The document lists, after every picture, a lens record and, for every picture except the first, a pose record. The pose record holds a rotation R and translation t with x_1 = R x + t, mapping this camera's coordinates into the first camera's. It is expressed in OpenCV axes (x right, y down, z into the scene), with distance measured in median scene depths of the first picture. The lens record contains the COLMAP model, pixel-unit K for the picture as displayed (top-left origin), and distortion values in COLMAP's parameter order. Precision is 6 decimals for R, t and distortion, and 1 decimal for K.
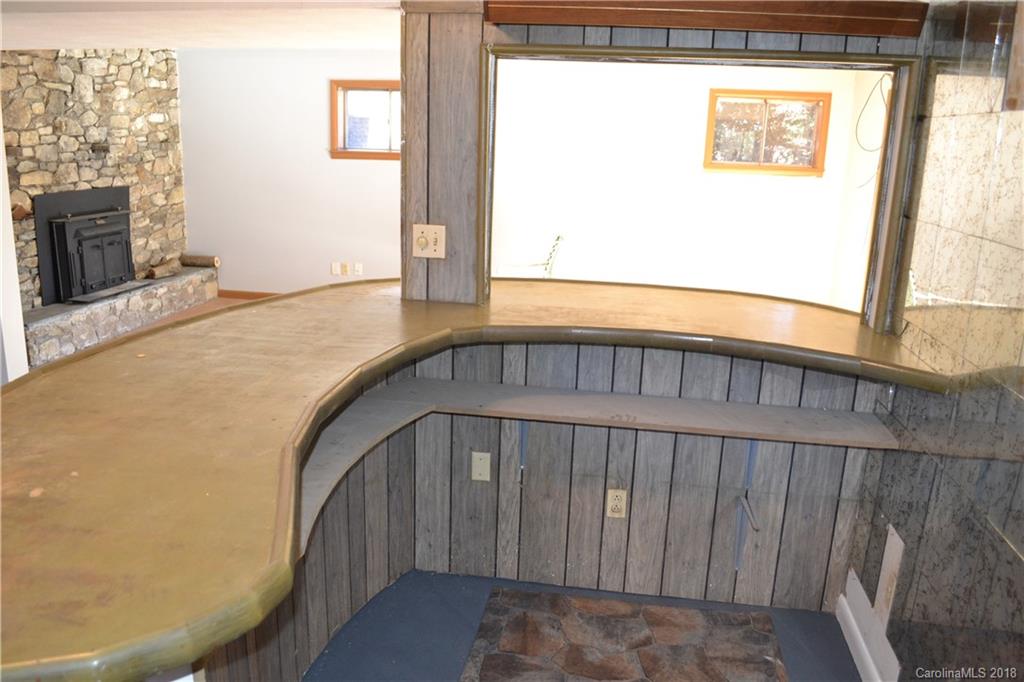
lens RADIAL K [[816.6, 0, 501.5], [0, 816.6, 343.2], [0, 0, 1]] dist [-0.095066, 0.037988]
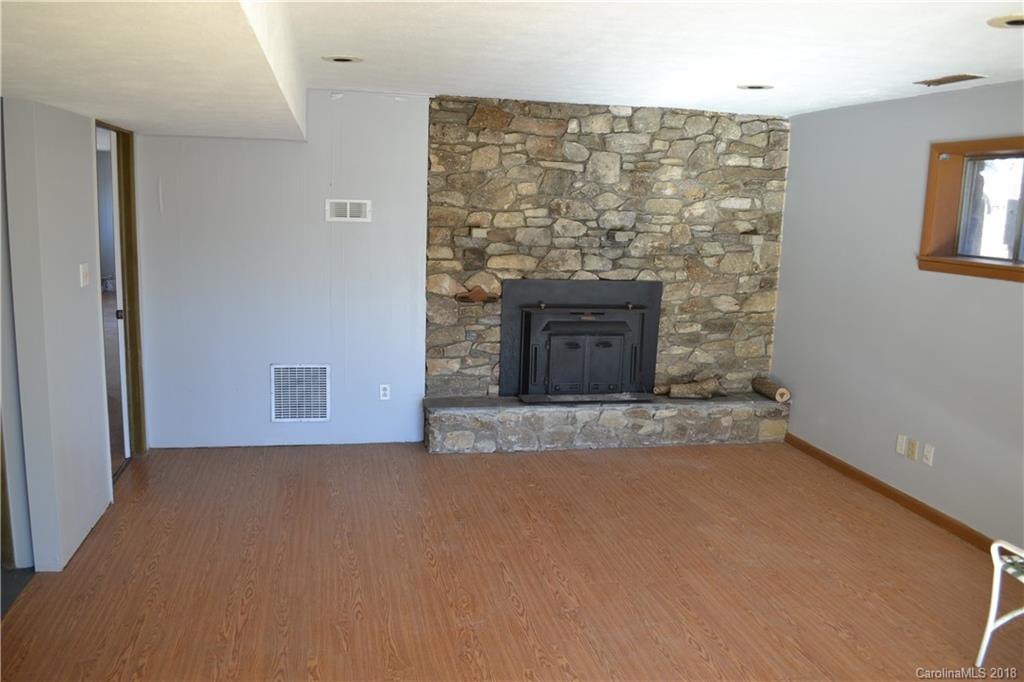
lens RADIAL K [[816.6, 0, 501.5], [0, 816.6, 343.2], [0, 0, 1]] dist [-0.095066, 0.037988]
pose [[0.361701, 0.138557, -0.921940, 0.278898], [-0.251878, 0.966643, 0.046457, -0.139693], [0.897624, 0.215413, 0.384536, 0.566464]]
